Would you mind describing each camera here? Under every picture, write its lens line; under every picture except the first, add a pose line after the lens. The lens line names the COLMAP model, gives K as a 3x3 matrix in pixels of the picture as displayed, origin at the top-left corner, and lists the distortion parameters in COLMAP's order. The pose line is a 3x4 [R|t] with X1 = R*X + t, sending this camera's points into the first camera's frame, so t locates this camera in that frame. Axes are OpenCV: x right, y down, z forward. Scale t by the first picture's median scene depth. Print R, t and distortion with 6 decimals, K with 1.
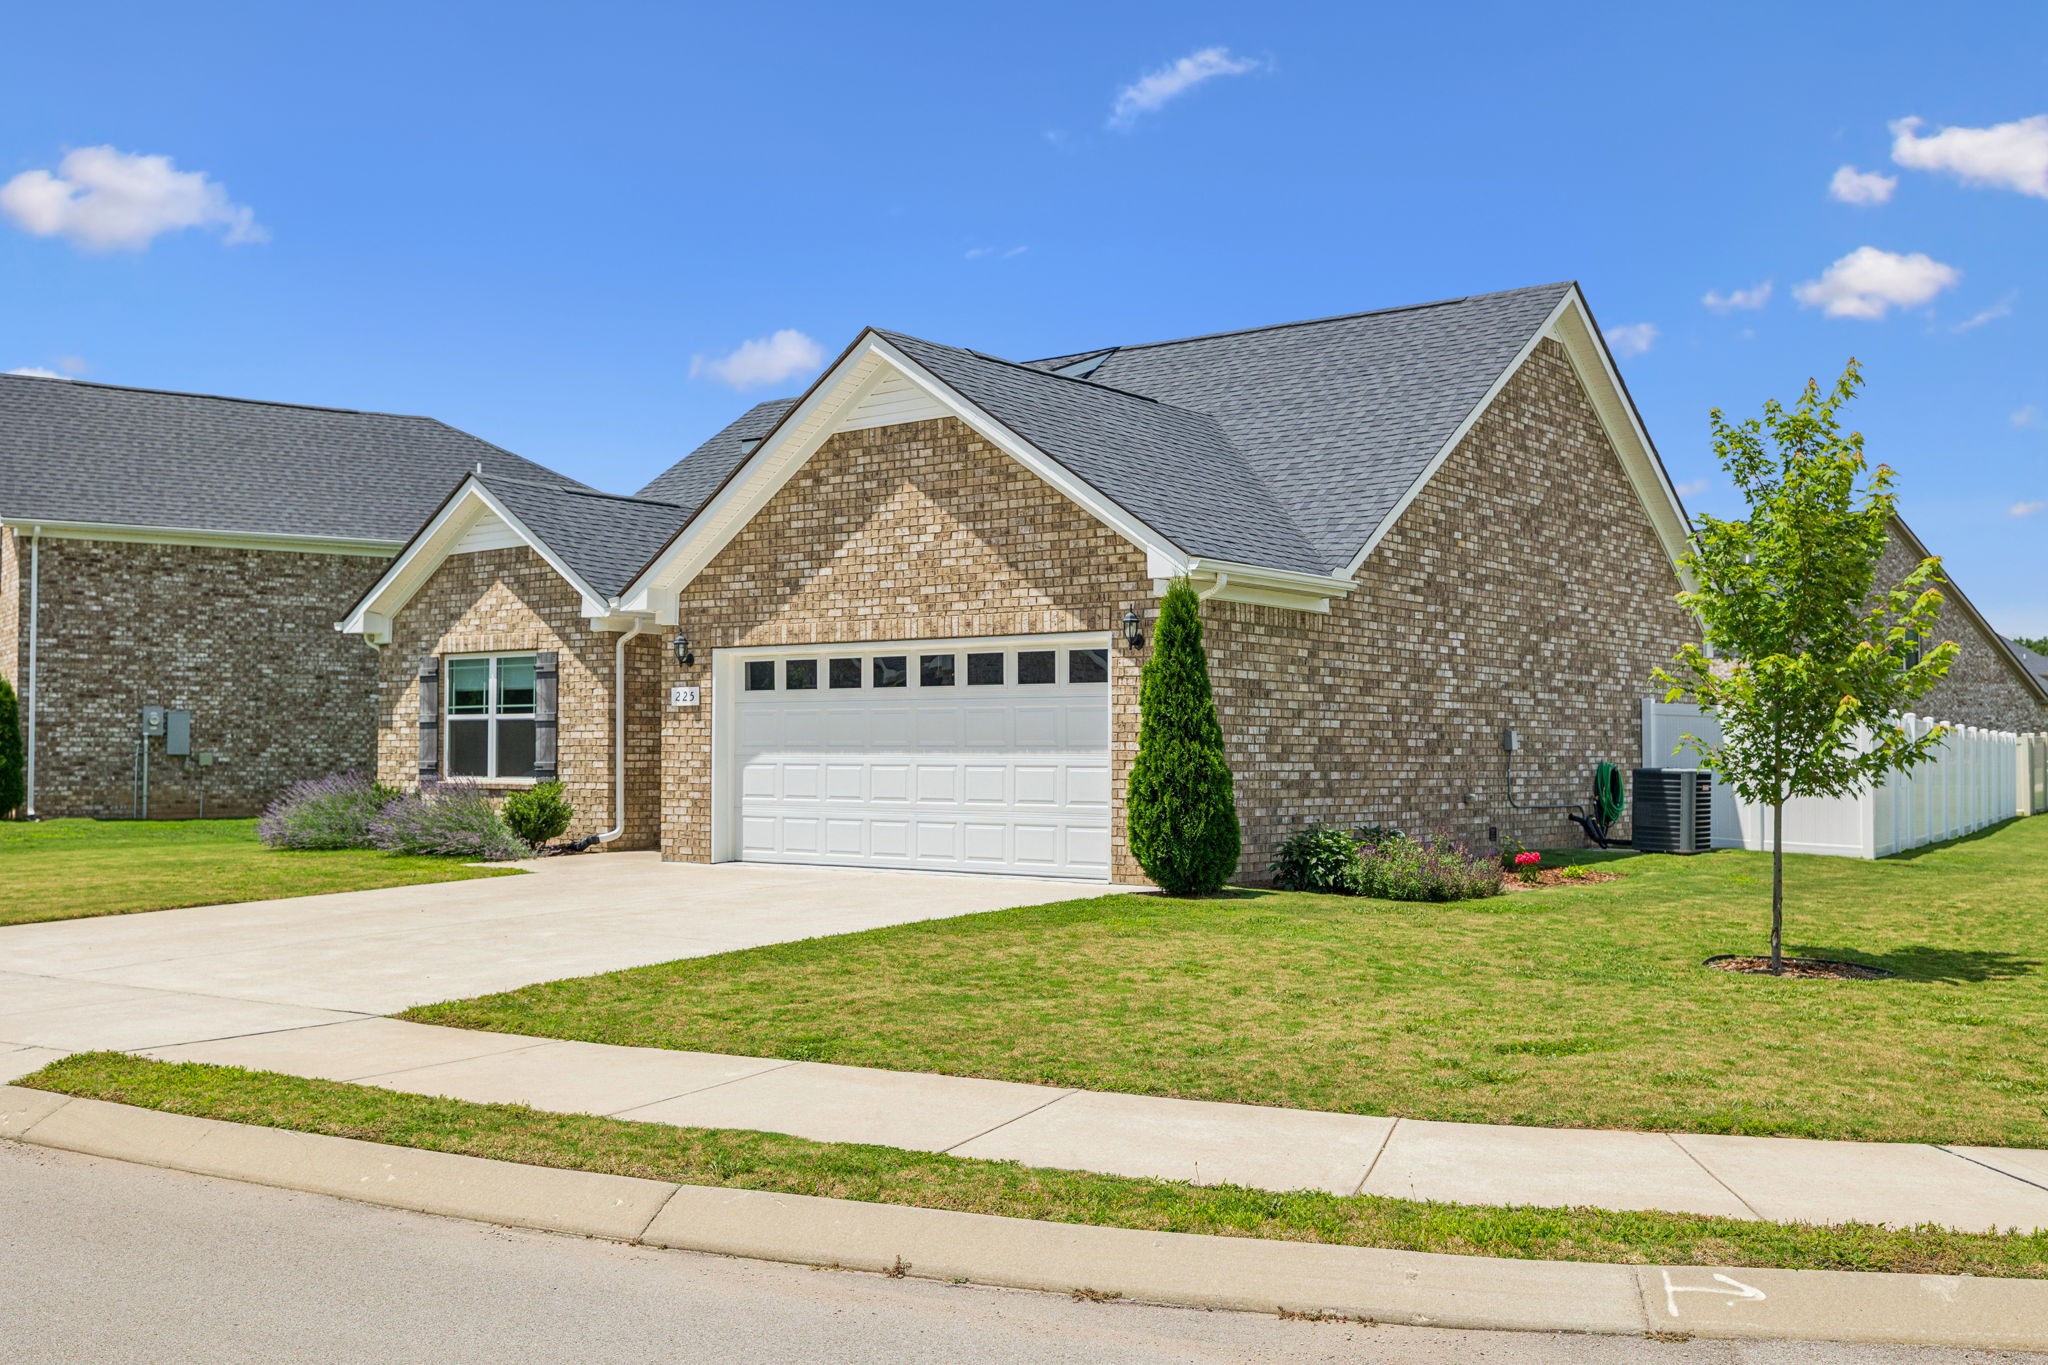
lens RADIAL K [[1945.4, 0, 1028.1], [0, 1945.4, 727.6], [0, 0, 1]] dist [0.002849, 0.003568]
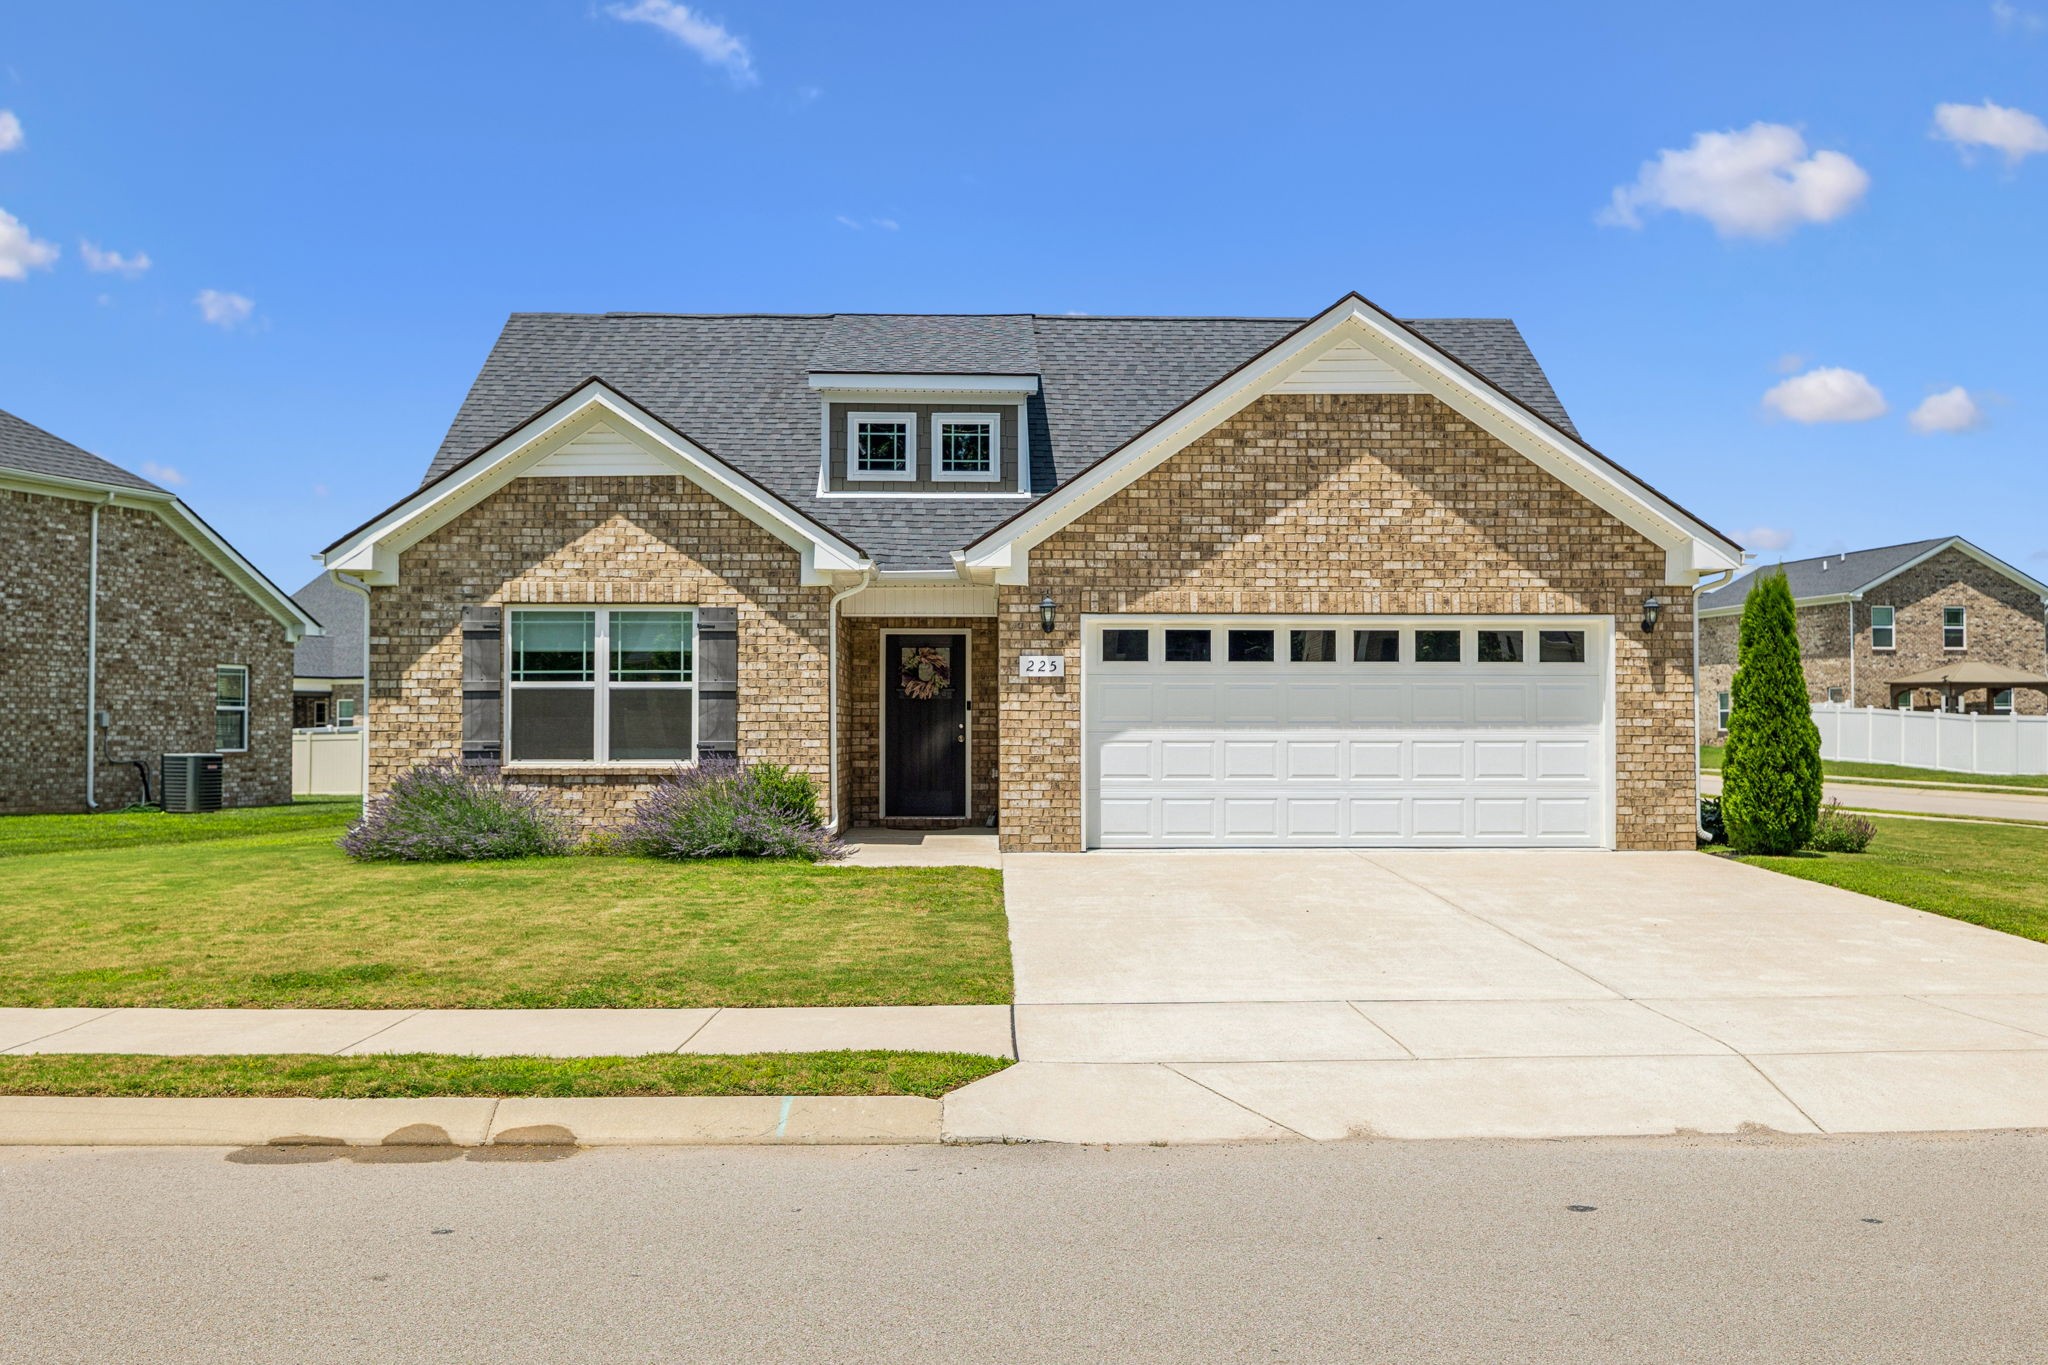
lens RADIAL K [[1945.4, 0, 1028.1], [0, 1945.4, 727.6], [0, 0, 1]] dist [0.002849, 0.003568]
pose [[0.780202, -0.000050, 0.625527, -0.783338], [-0.006791, 0.999940, 0.008551, 0.004878], [-0.625490, -0.010919, 0.780155, 0.325086]]
